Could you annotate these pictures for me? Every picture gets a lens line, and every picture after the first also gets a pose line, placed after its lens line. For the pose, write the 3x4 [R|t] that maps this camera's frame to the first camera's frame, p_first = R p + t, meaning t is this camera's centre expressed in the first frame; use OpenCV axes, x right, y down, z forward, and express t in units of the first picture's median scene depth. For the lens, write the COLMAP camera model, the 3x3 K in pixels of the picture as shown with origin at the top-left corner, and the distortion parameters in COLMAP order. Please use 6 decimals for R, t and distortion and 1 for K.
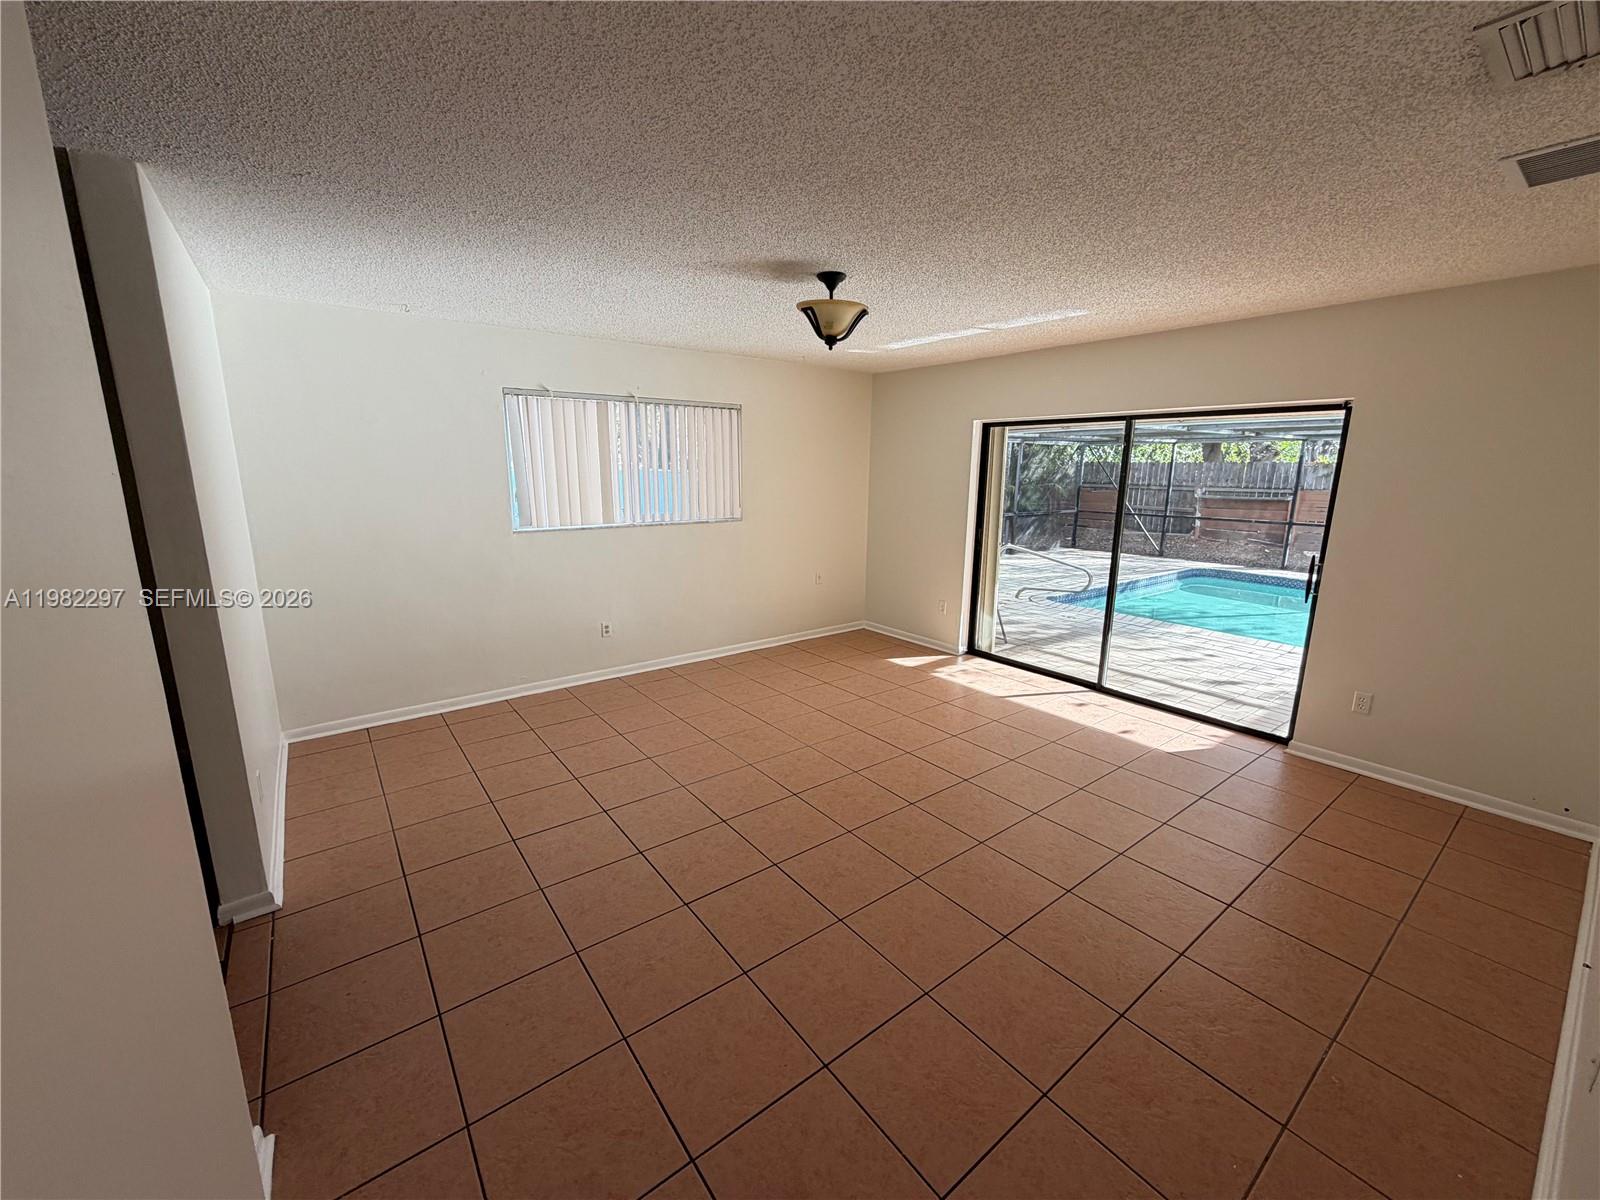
lens RADIAL K [[639.7, 0, 794.9], [0, 639.7, 596.8], [0, 0, 1]] dist [0.000225, 0.000020]
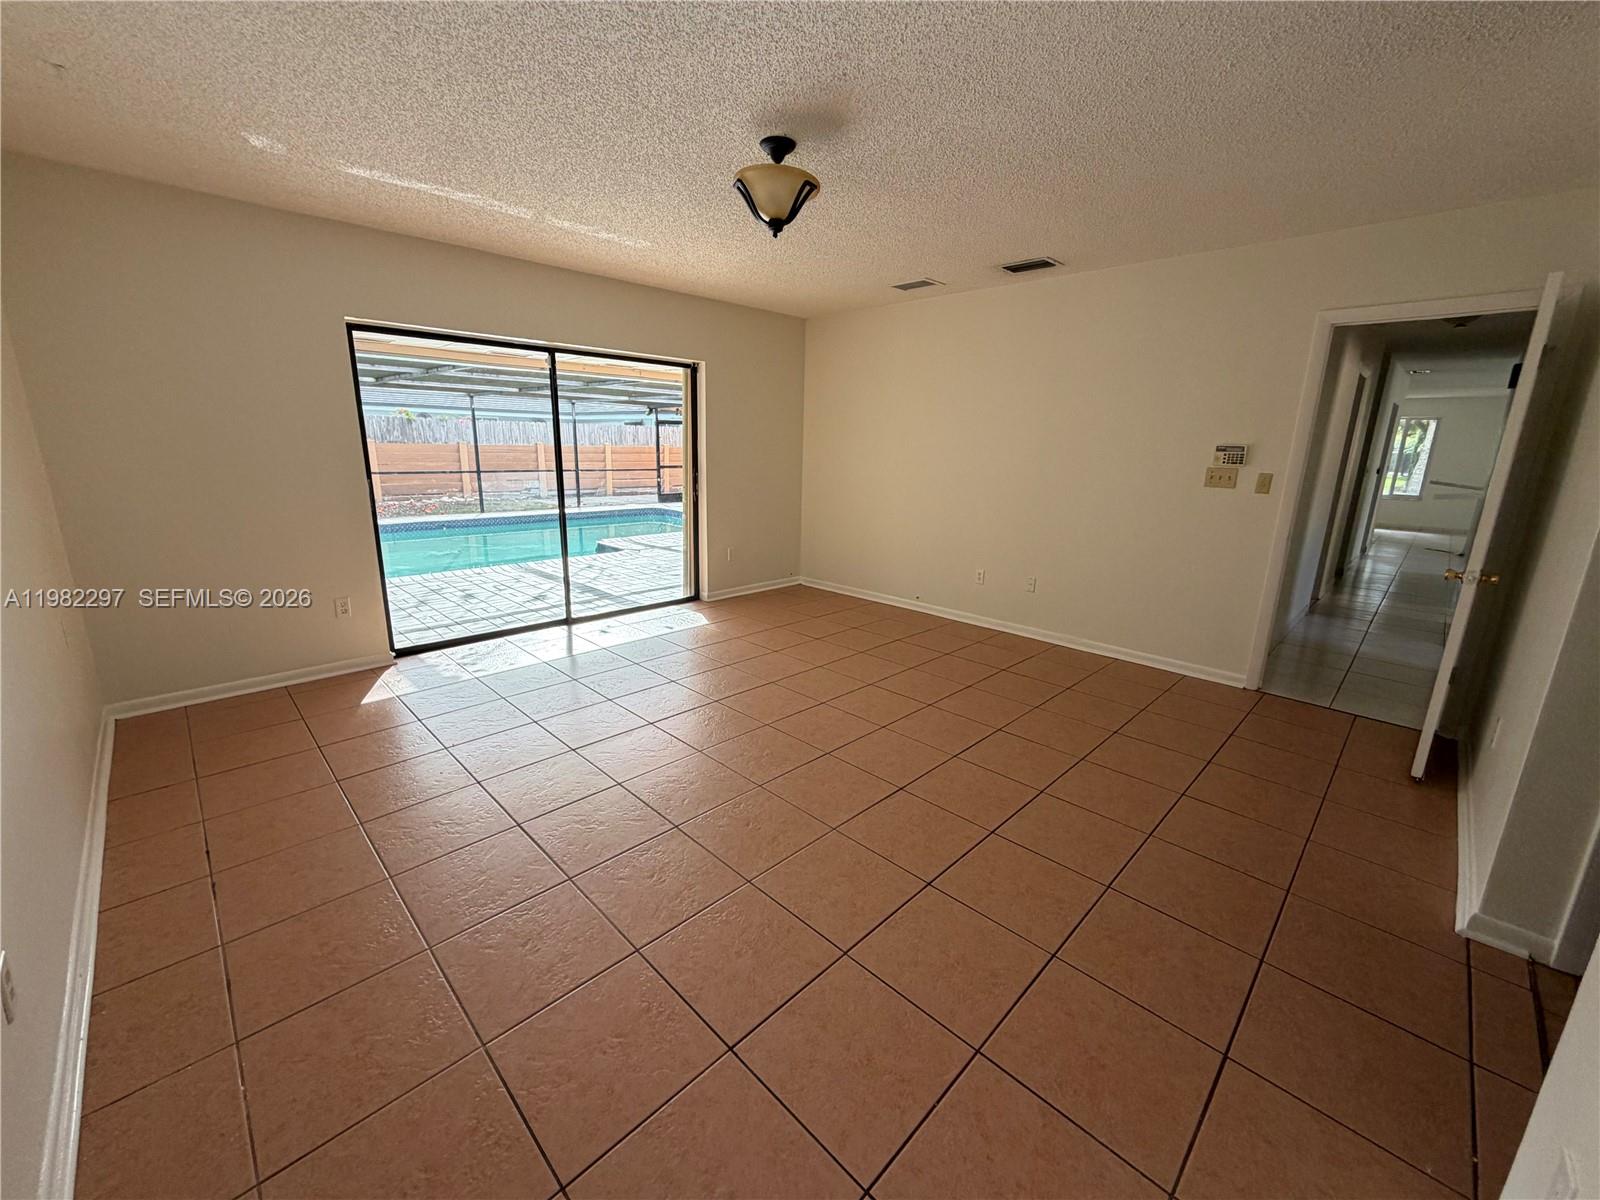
lens RADIAL K [[639.7, 0, 794.9], [0, 639.7, 596.8], [0, 0, 1]] dist [0.000225, 0.000020]
pose [[-0.134056, -0.244797, 0.960262, -0.586667], [0.182074, 0.946428, 0.266688, -0.108378], [-0.974104, 0.210590, -0.082303, 0.775687]]
